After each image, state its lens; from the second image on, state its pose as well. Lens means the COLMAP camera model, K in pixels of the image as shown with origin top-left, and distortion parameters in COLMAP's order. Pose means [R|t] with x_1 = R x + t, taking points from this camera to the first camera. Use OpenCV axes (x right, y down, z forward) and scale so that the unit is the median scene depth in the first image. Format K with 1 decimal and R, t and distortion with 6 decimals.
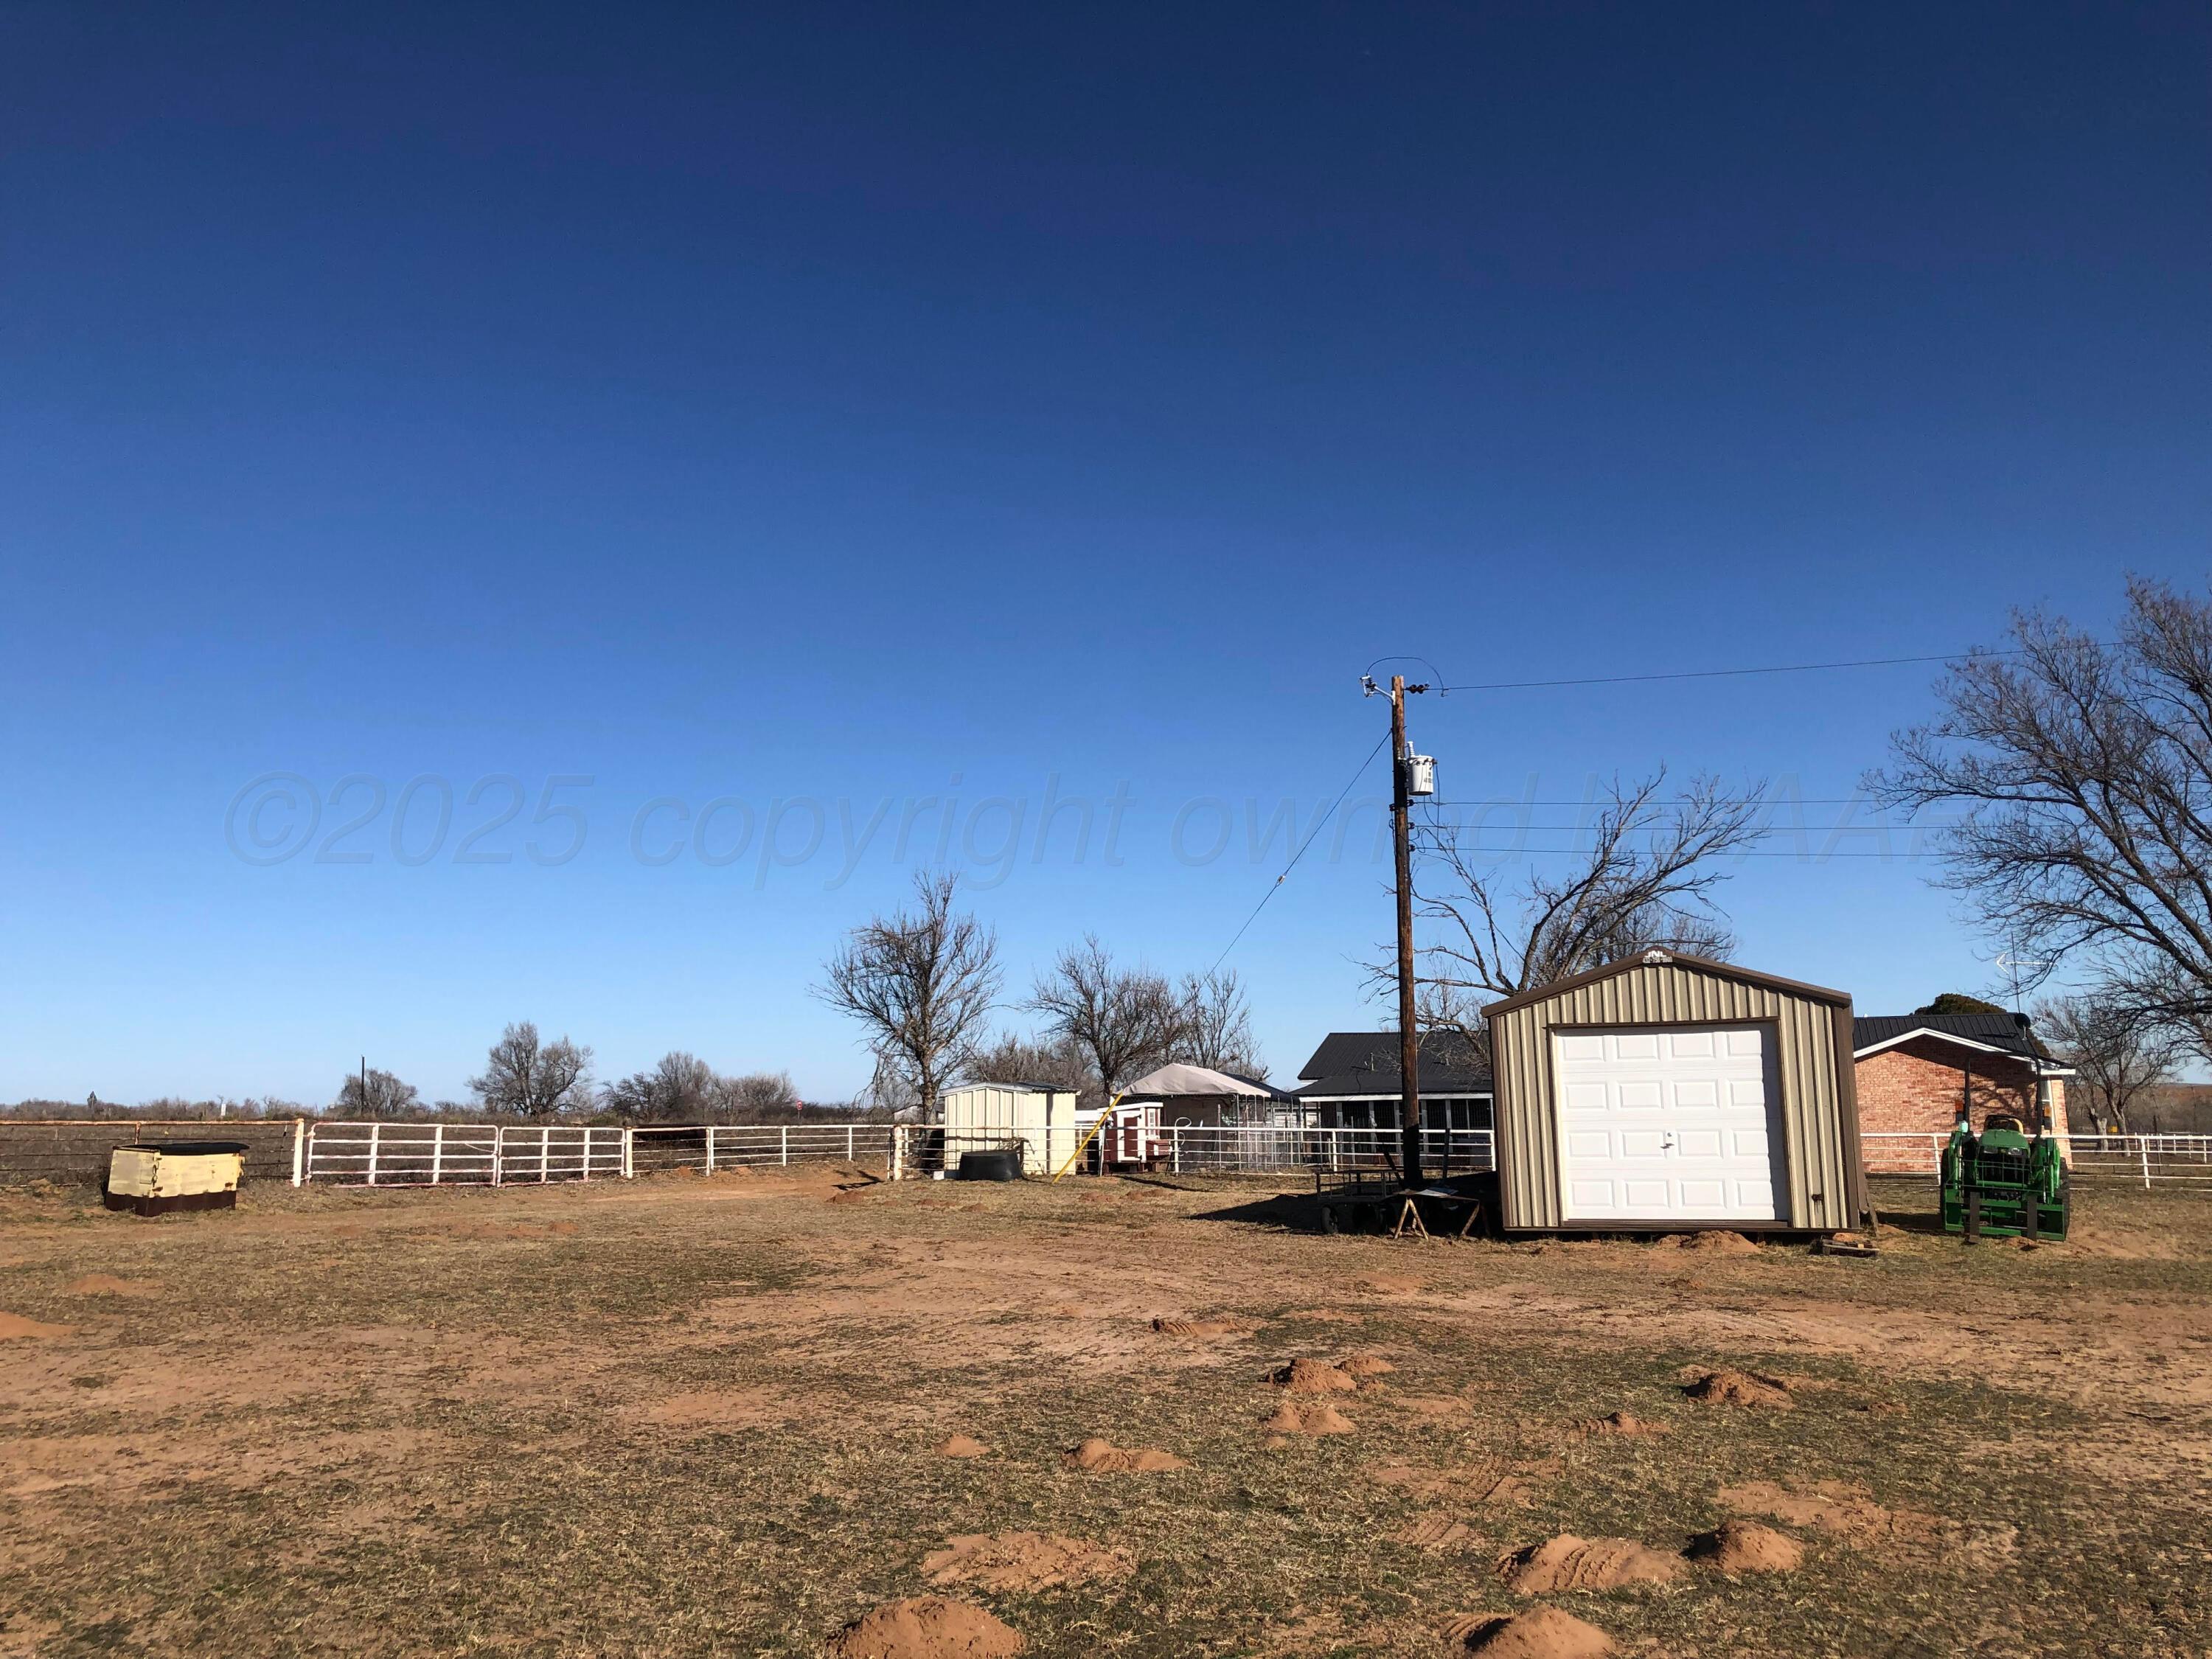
lens RADIAL K [[1611.1, 0, 1106.0], [0, 1611.1, 829.5], [0, 0, 1]] dist [0.005097, 0.000861]
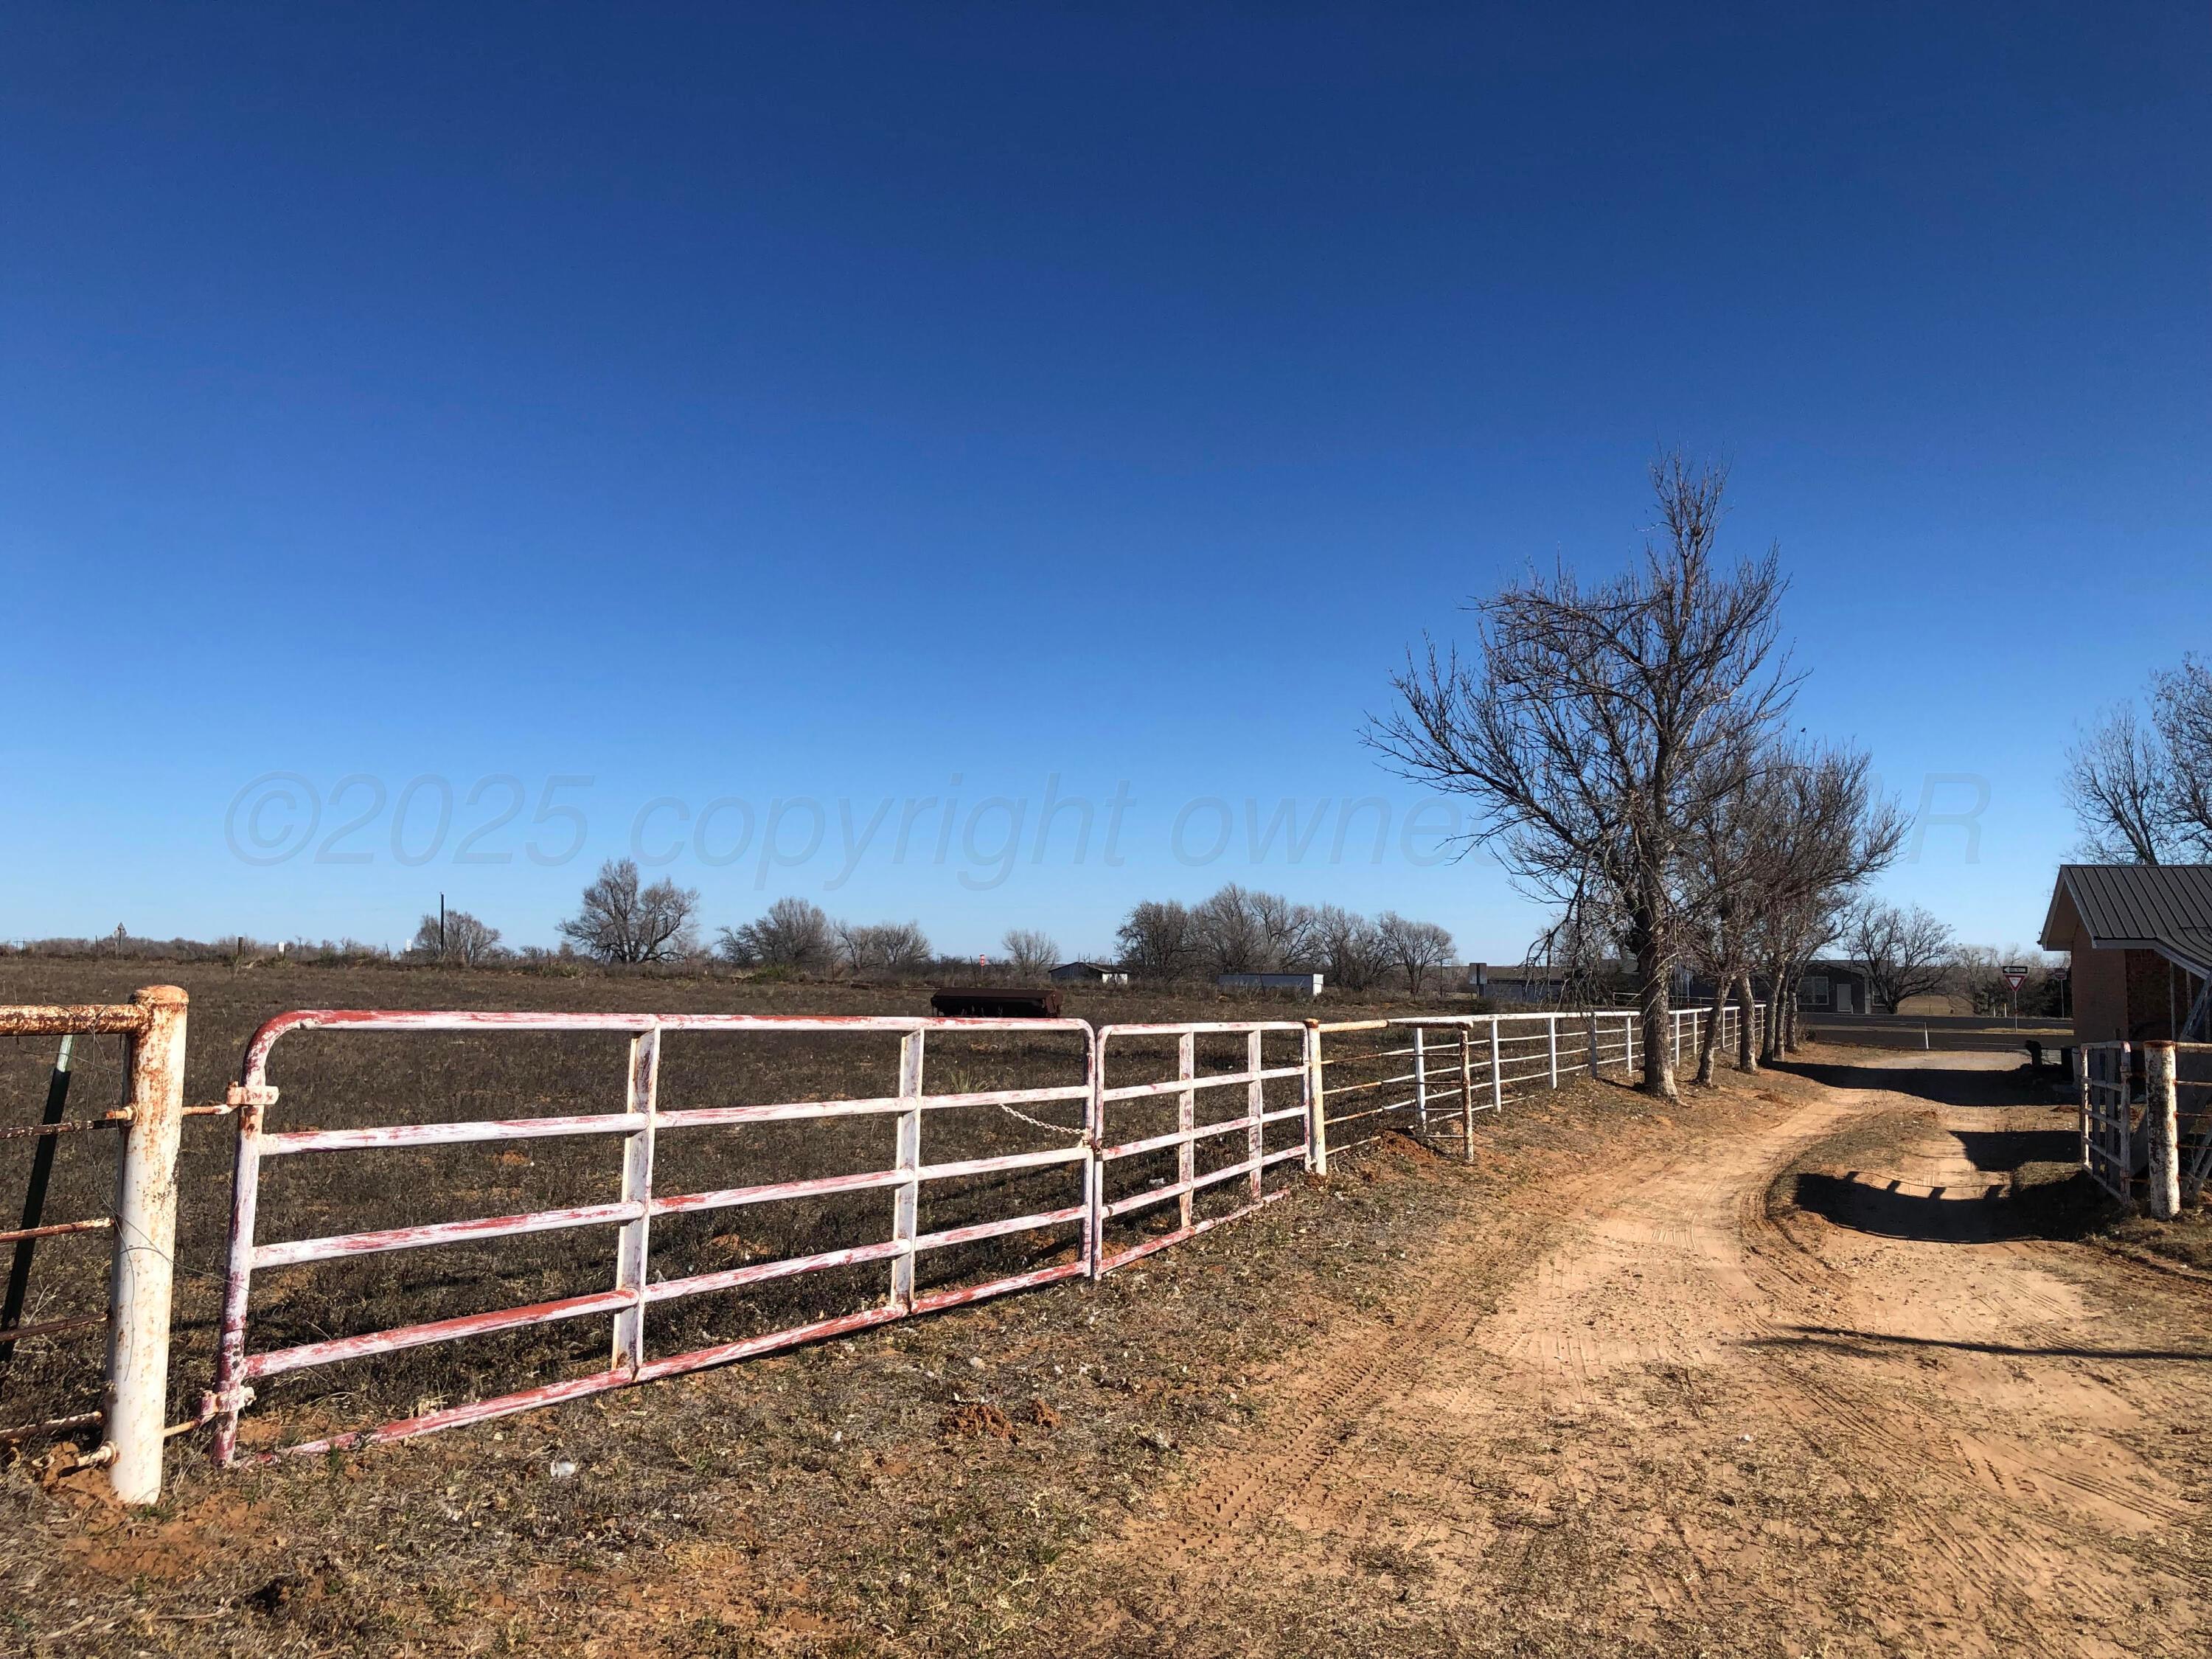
lens RADIAL K [[1480.7, 0, 1106.0], [0, 1480.7, 829.5], [0, 0, 1]] dist [0.008845, -0.004446]
pose [[0.999746, 0.021904, -0.005266, -0.102609], [-0.021426, 0.996712, 0.078139, 0.037722], [0.006960, -0.078006, 0.996929, 0.214518]]
